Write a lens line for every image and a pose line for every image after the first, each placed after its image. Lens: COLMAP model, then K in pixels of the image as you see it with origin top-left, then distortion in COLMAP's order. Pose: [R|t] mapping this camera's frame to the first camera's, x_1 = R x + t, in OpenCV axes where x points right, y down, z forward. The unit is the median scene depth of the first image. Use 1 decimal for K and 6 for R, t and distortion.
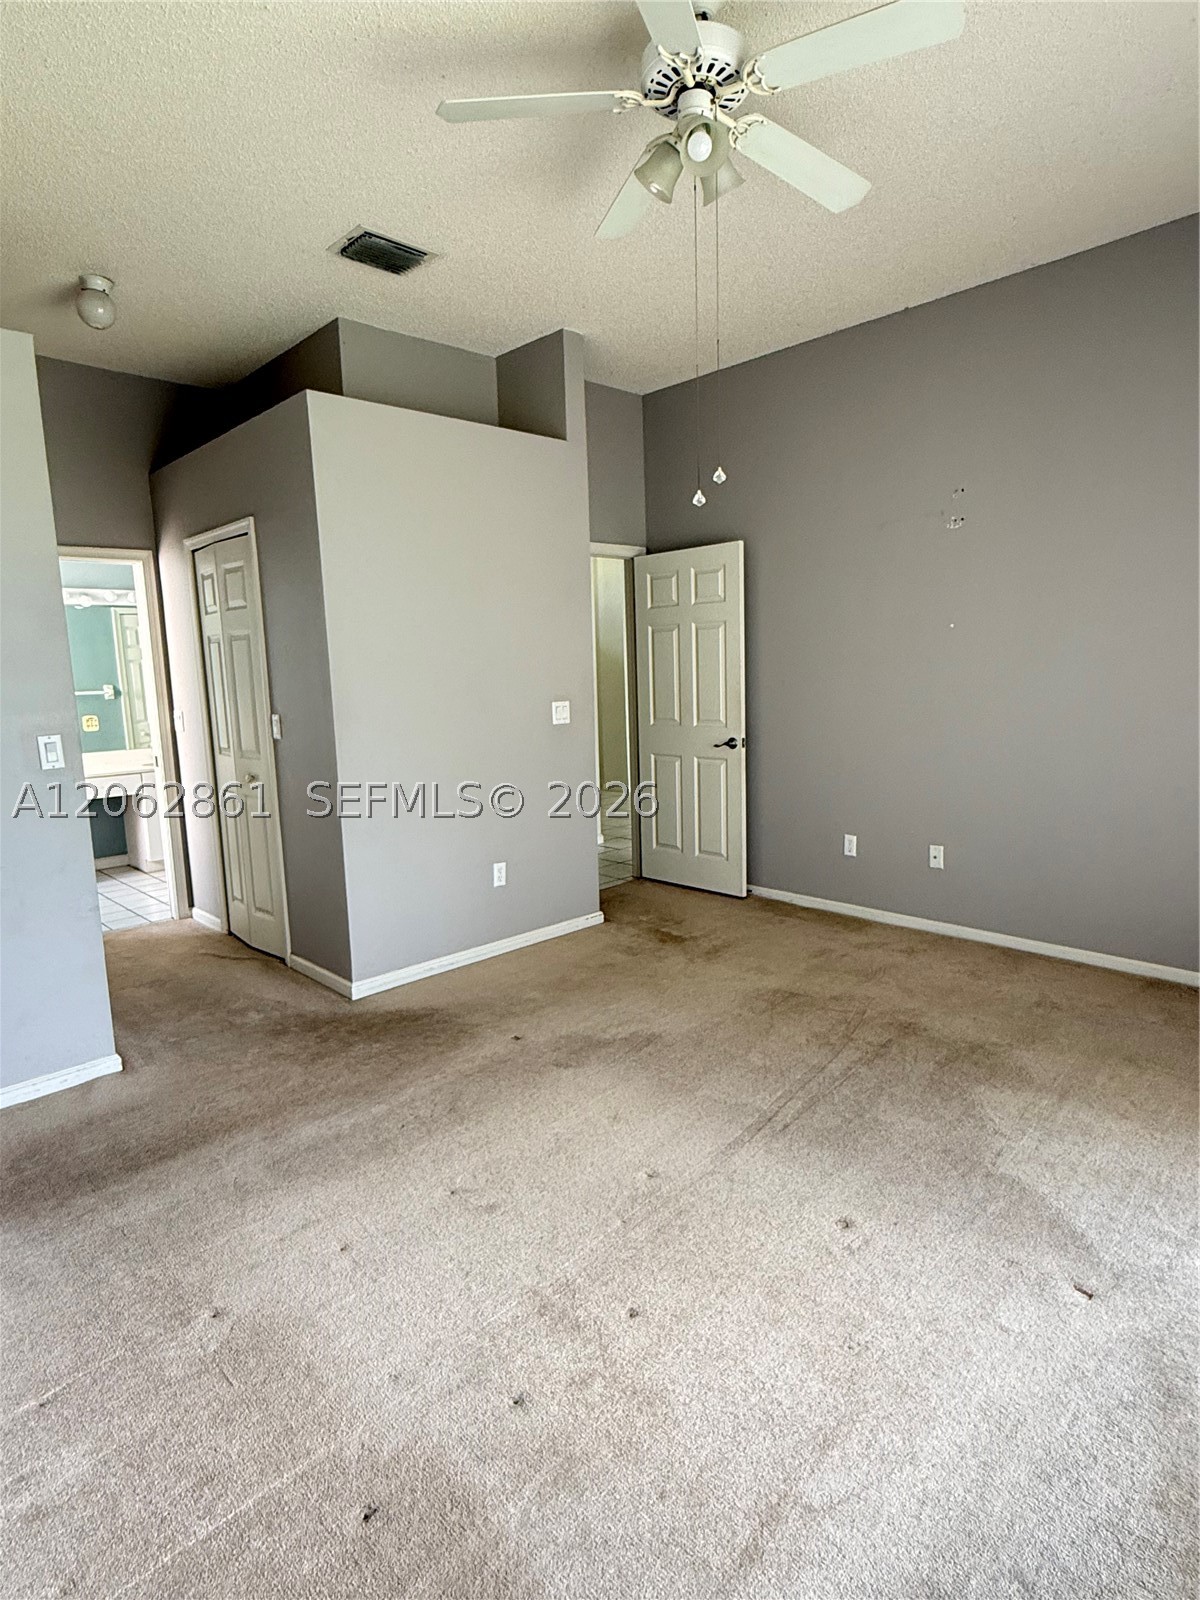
lens RADIAL K [[888.2, 0, 598.0], [0, 888.2, 803.6], [0, 0, 1]] dist [0.000311, -0.000098]
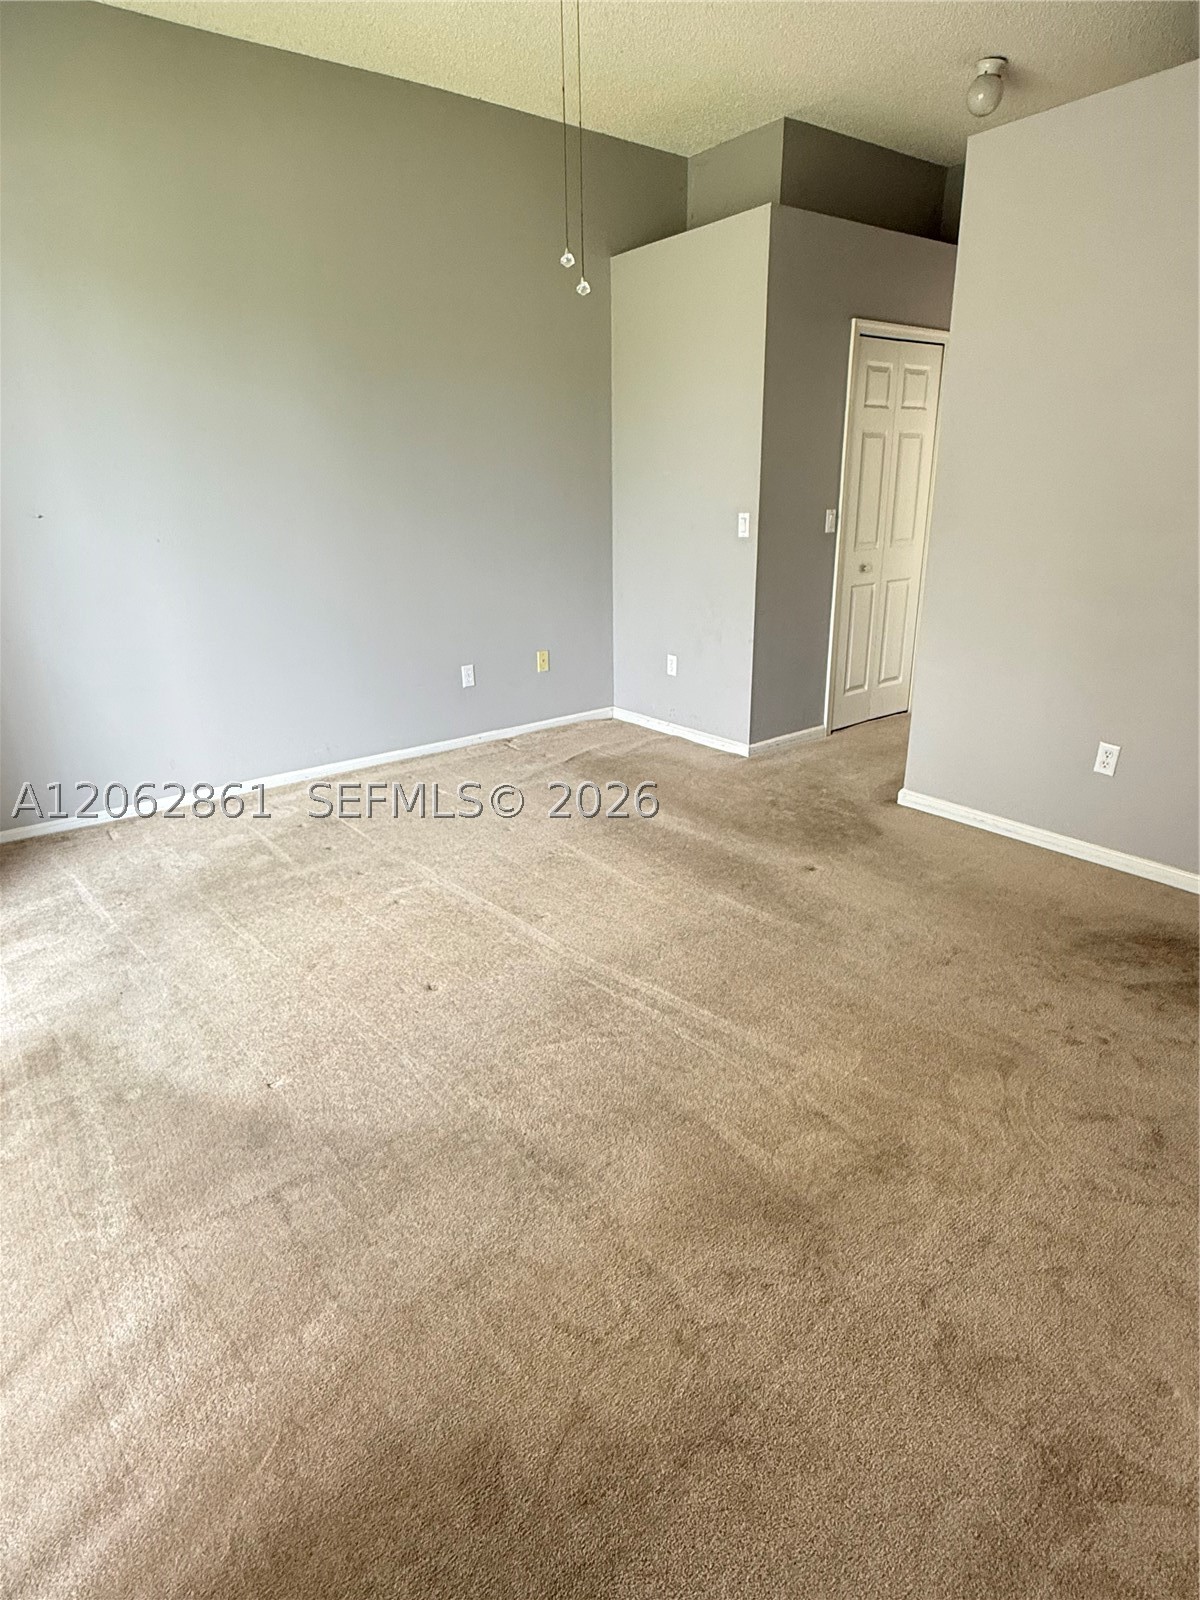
lens RADIAL K [[888.2, 0, 597.4], [0, 888.2, 795.8], [0, 0, 1]] dist [0.000311, -0.000098]
pose [[-0.117407, 0.358514, -0.926112, 0.789733], [-0.138282, 0.917575, 0.372739, -0.138296], [0.983409, 0.171826, -0.058153, 0.777094]]
